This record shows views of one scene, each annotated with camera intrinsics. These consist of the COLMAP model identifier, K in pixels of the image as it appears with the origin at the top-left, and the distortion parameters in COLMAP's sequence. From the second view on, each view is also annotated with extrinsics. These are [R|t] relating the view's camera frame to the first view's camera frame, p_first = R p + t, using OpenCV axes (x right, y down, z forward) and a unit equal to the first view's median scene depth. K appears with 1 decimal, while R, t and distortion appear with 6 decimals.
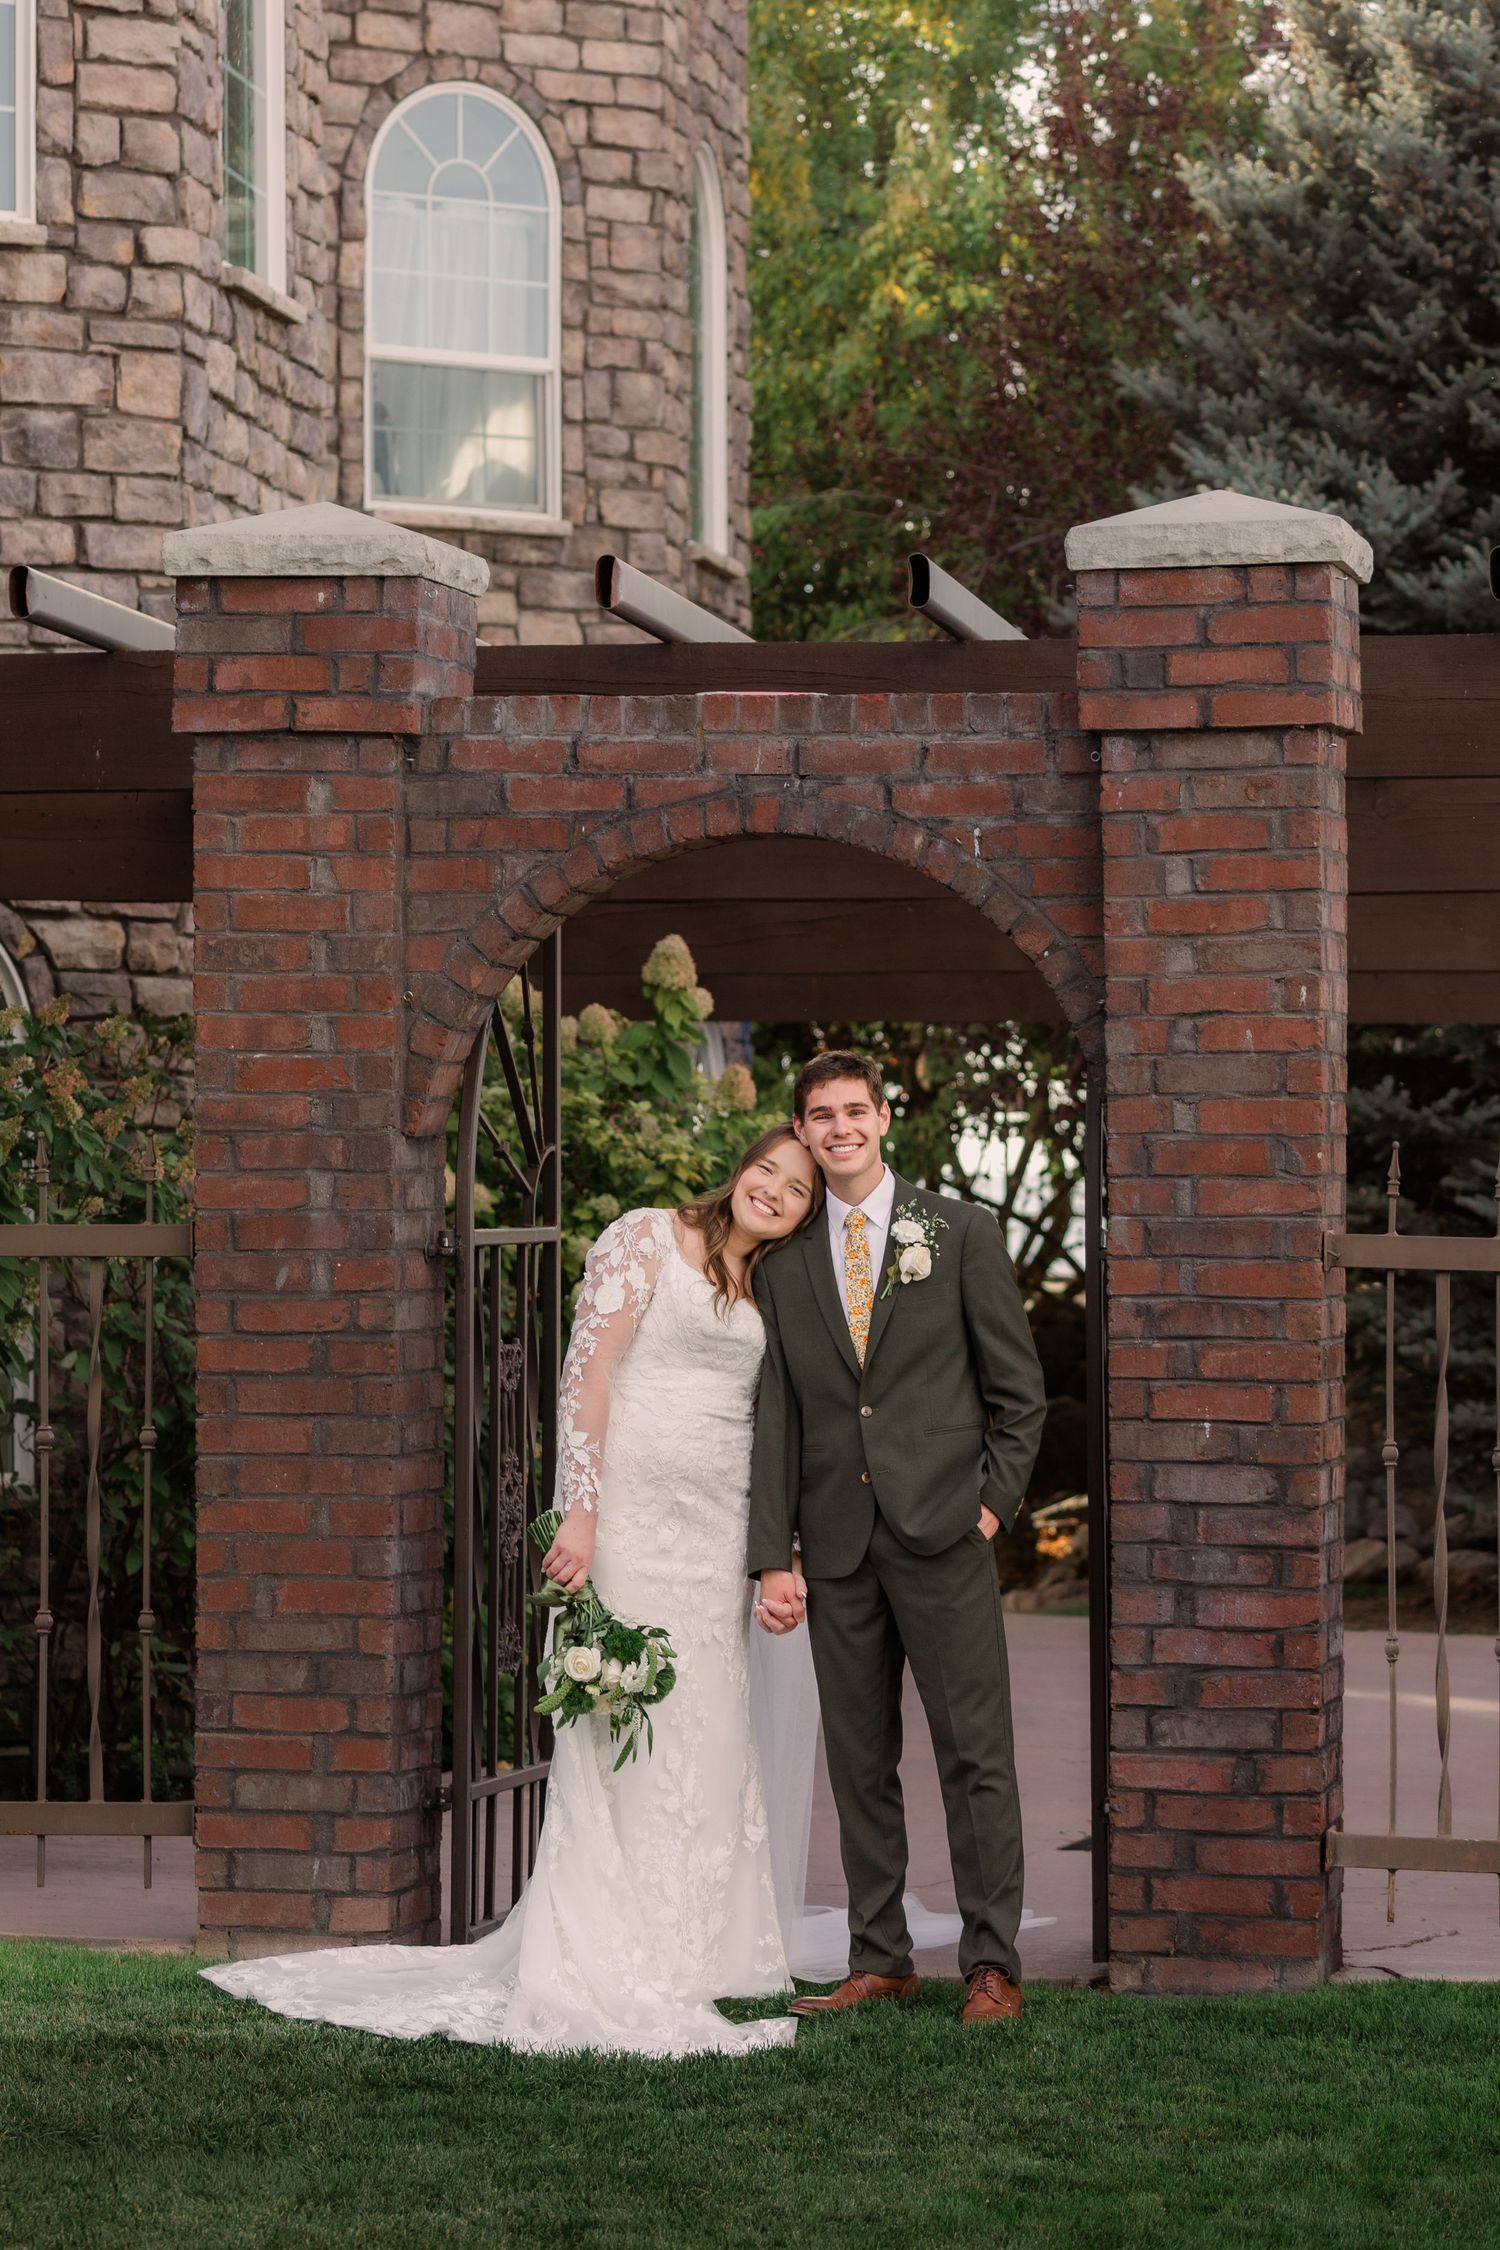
lens RADIAL K [[6675.8, 0, 750.0], [0, 6675.8, 1125.0], [0, 0, 1]] dist [0.025059, 0.353709]
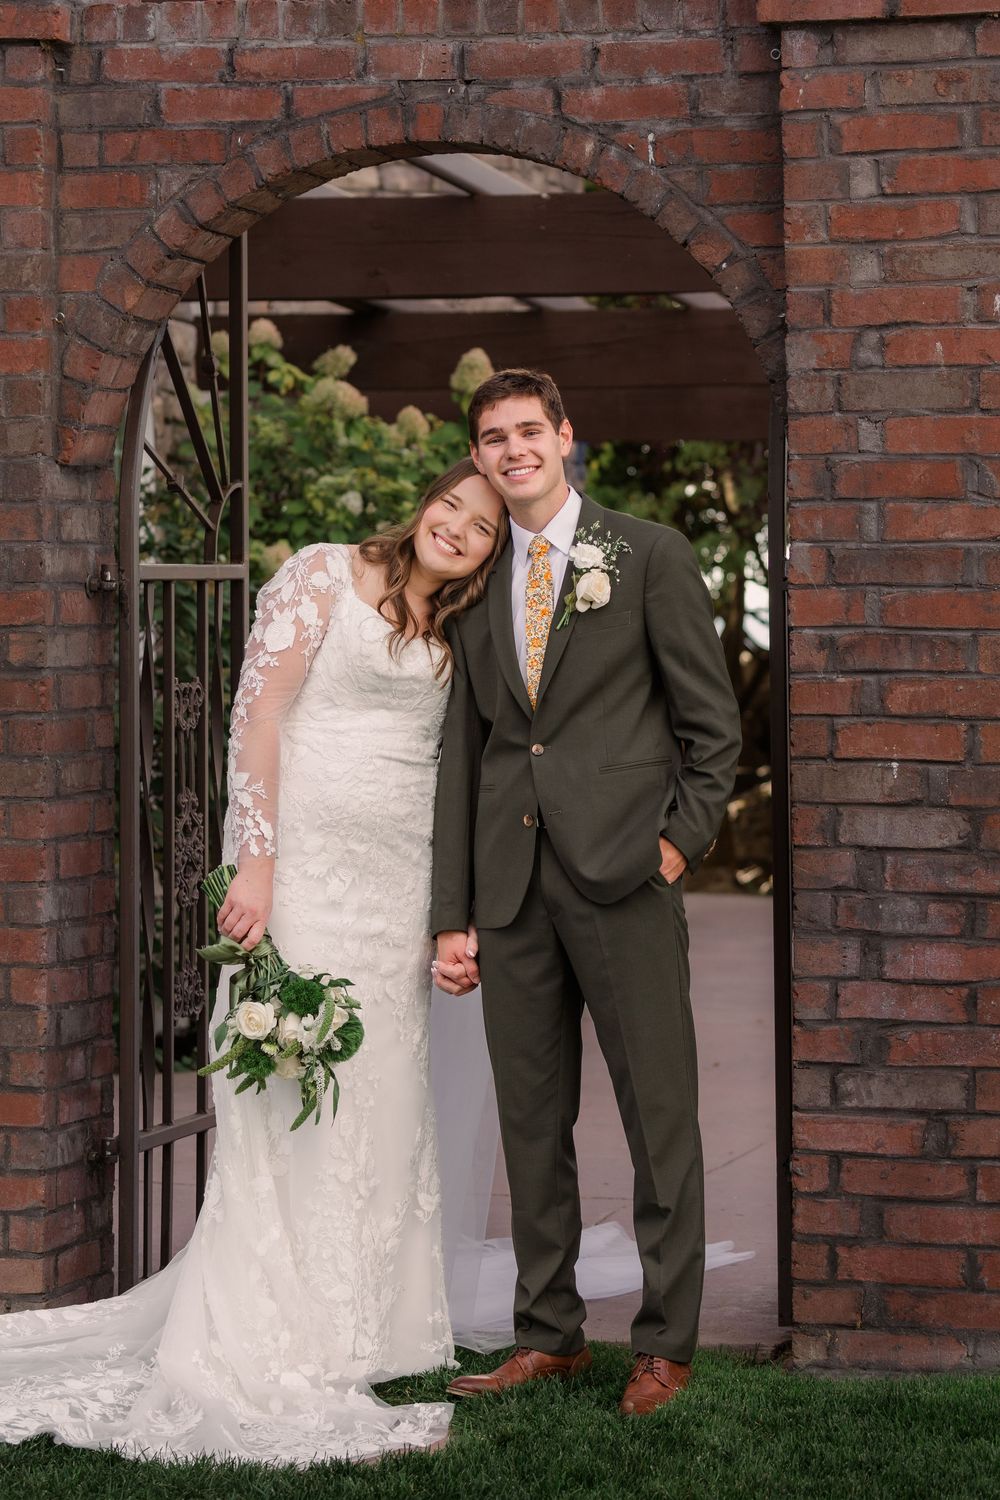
lens RADIAL K [[4409.2, 0, 525.3], [0, 4409.2, 634.9], [0, 0, 1]] dist [0.037611, -0.007003]
pose [[0.999624, -0.002542, -0.027288, 0.033180], [0.003028, 0.999837, 0.017787, 0.015372], [0.027238, -0.017863, 0.999469, 0.375868]]
